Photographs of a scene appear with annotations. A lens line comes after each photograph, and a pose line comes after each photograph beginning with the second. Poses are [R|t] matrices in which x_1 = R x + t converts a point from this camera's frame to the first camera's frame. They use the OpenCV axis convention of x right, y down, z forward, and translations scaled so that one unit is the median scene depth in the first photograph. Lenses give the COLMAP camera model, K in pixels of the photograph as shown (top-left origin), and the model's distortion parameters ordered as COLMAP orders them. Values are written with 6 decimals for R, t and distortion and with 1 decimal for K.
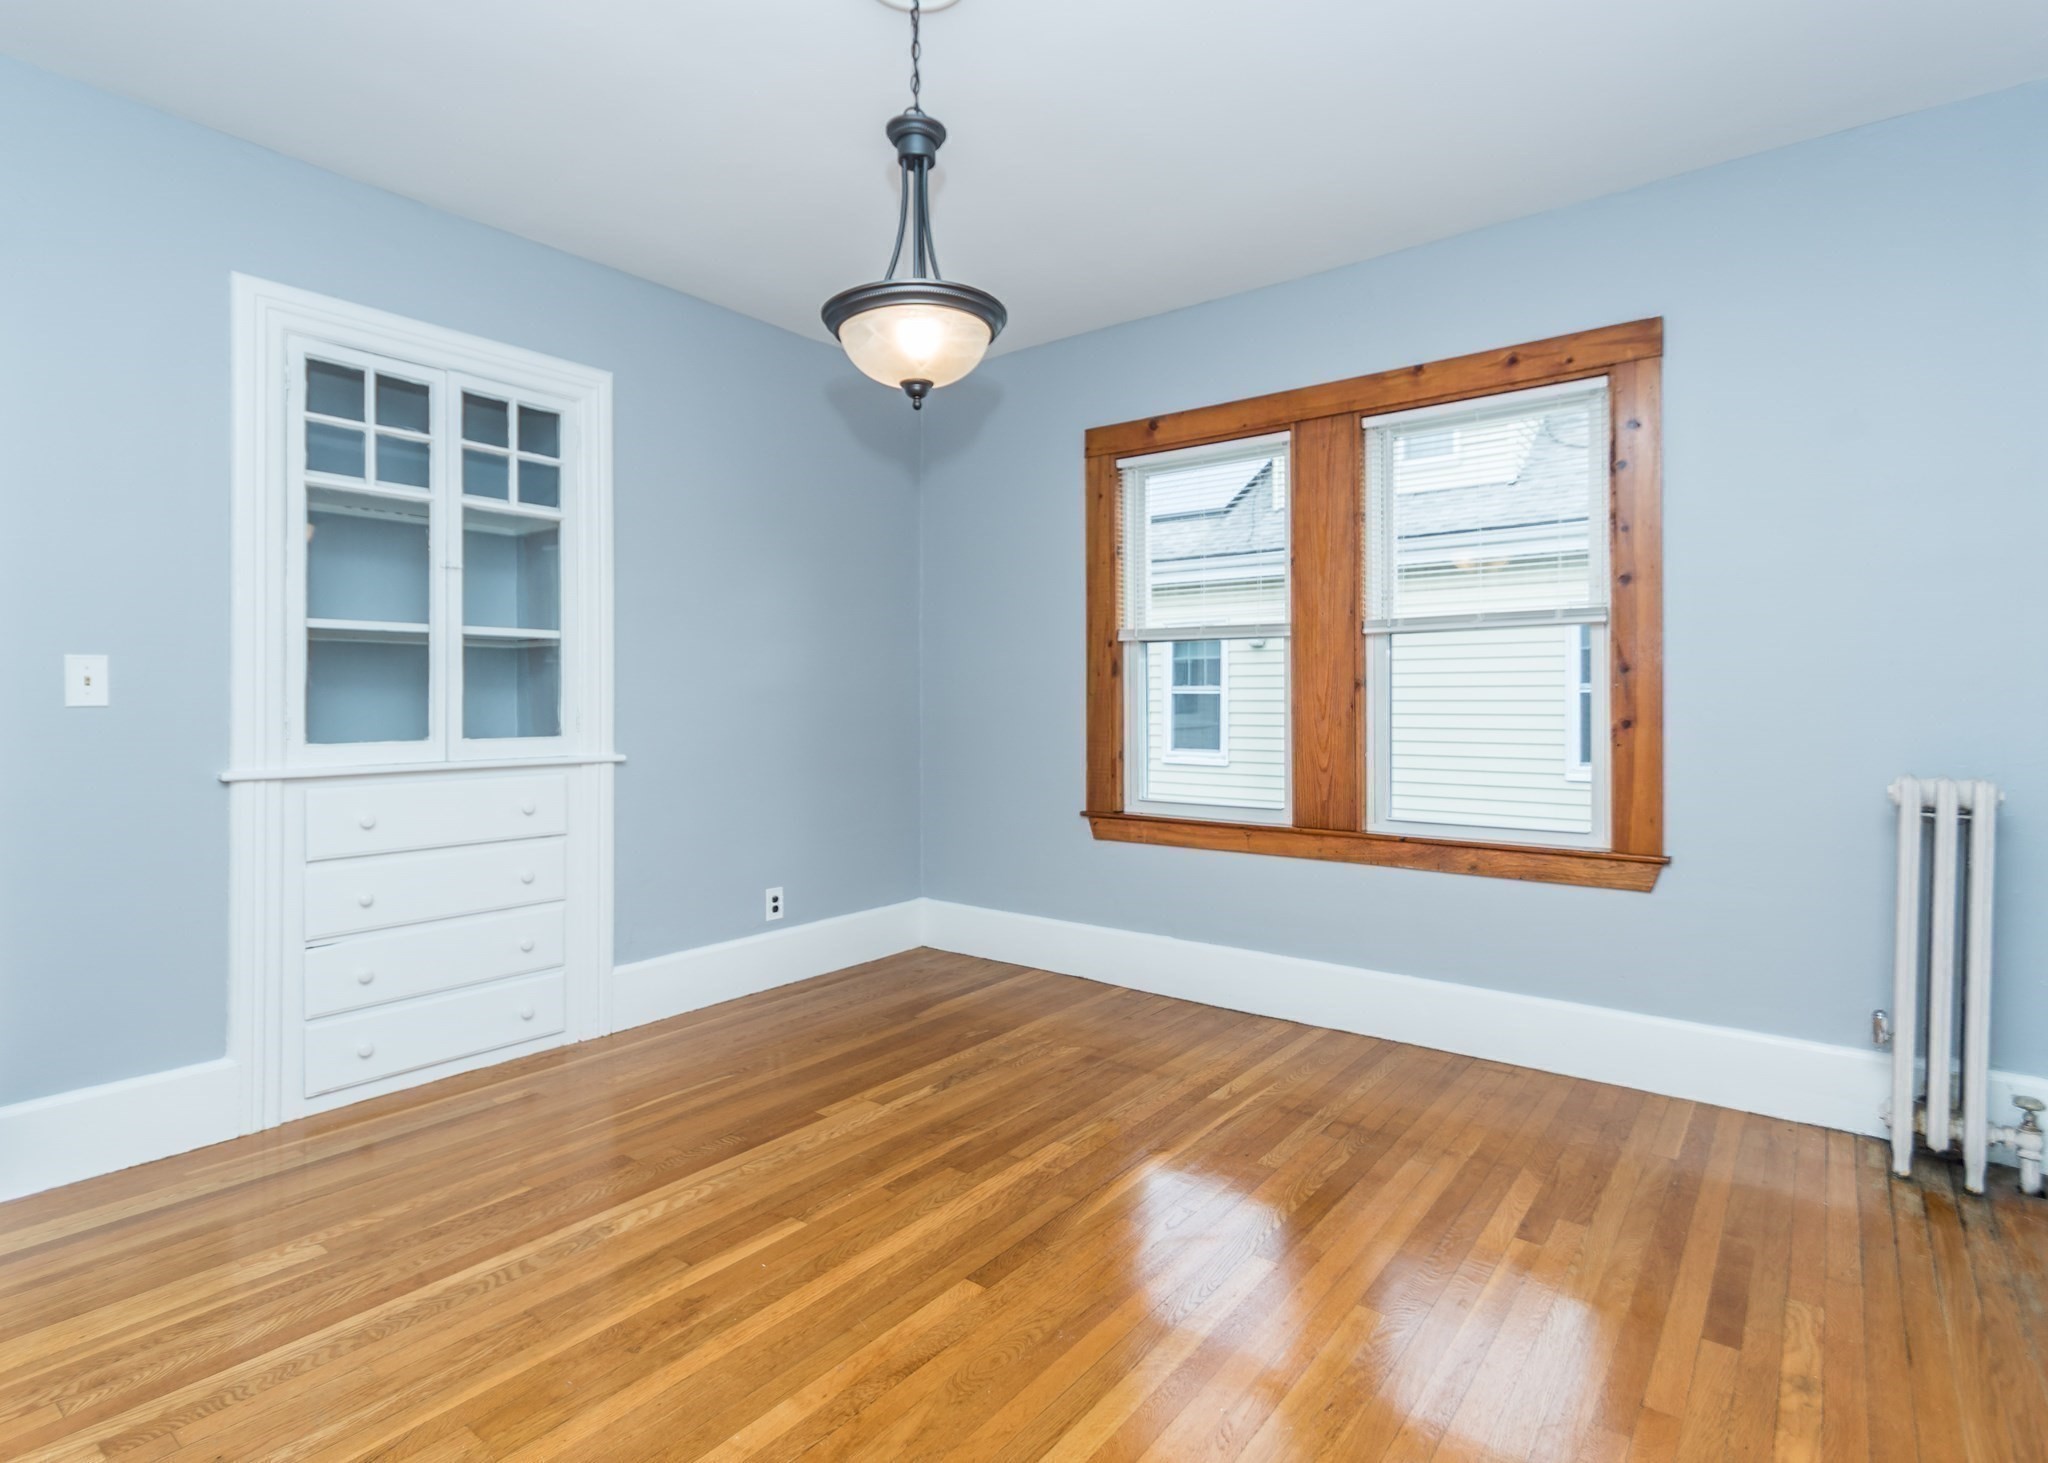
lens RADIAL K [[1009.8, 0, 1024.5], [0, 1009.8, 696.7], [0, 0, 1]] dist [-0.019905, -0.000040]
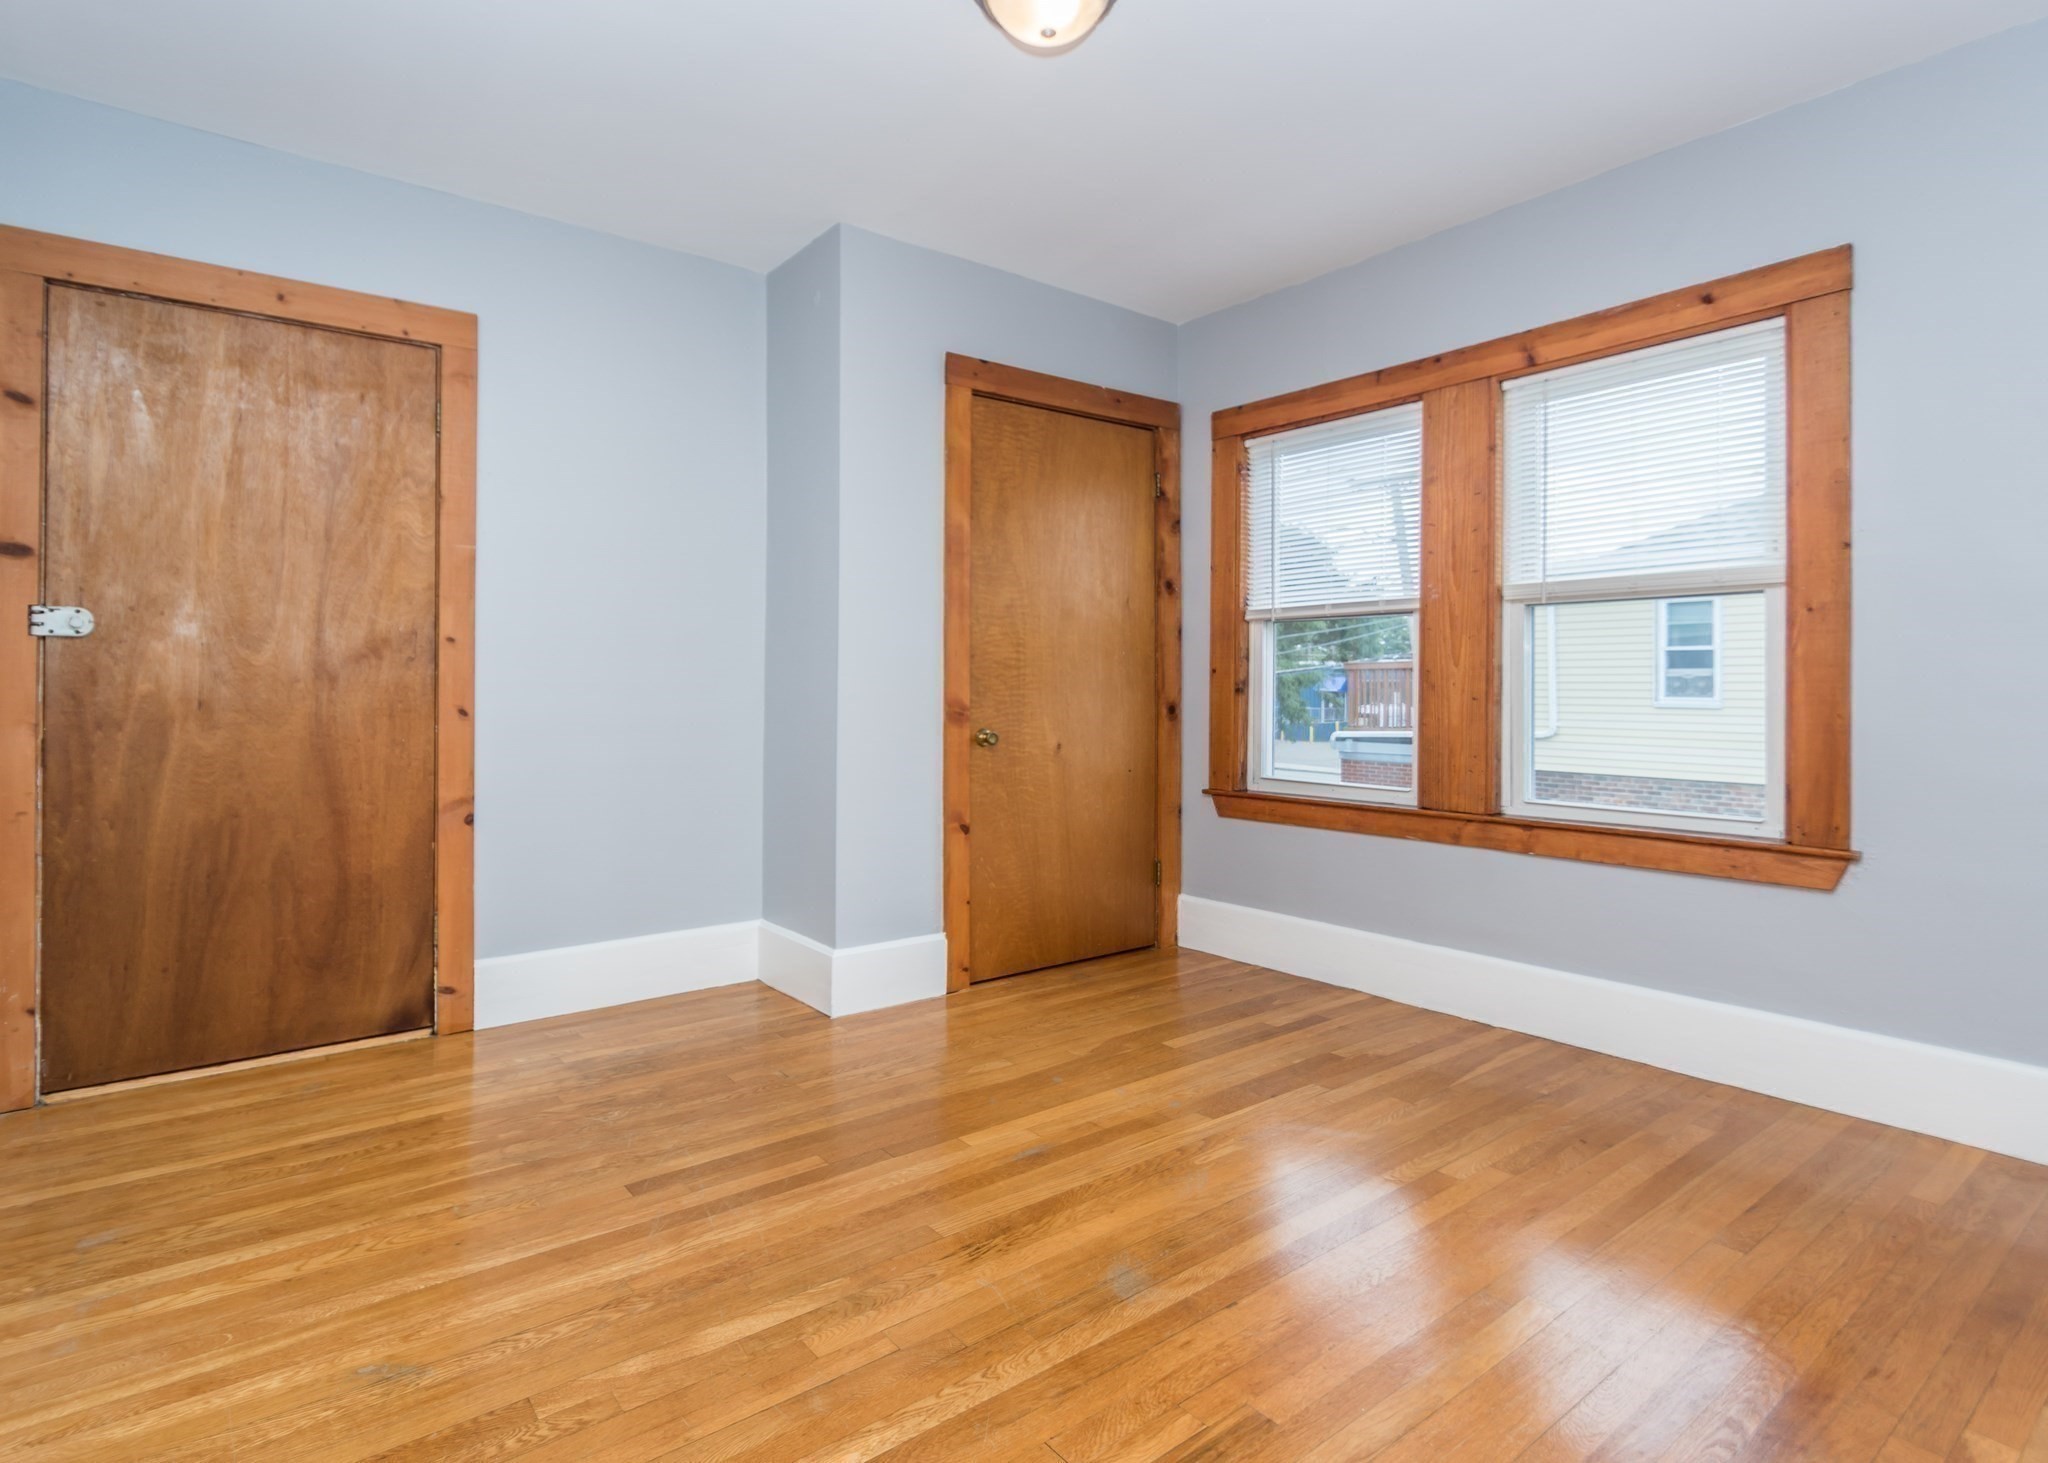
lens RADIAL K [[1079.1, 0, 1024.0], [0, 1079.1, 731.5], [0, 0, 1]] dist [0.000936, 0.000407]
pose [[0.973263, 0.006469, -0.229601, 0.132773], [0.005010, 0.998768, 0.049376, -0.000510], [0.229637, -0.049206, 0.972032, -0.108479]]
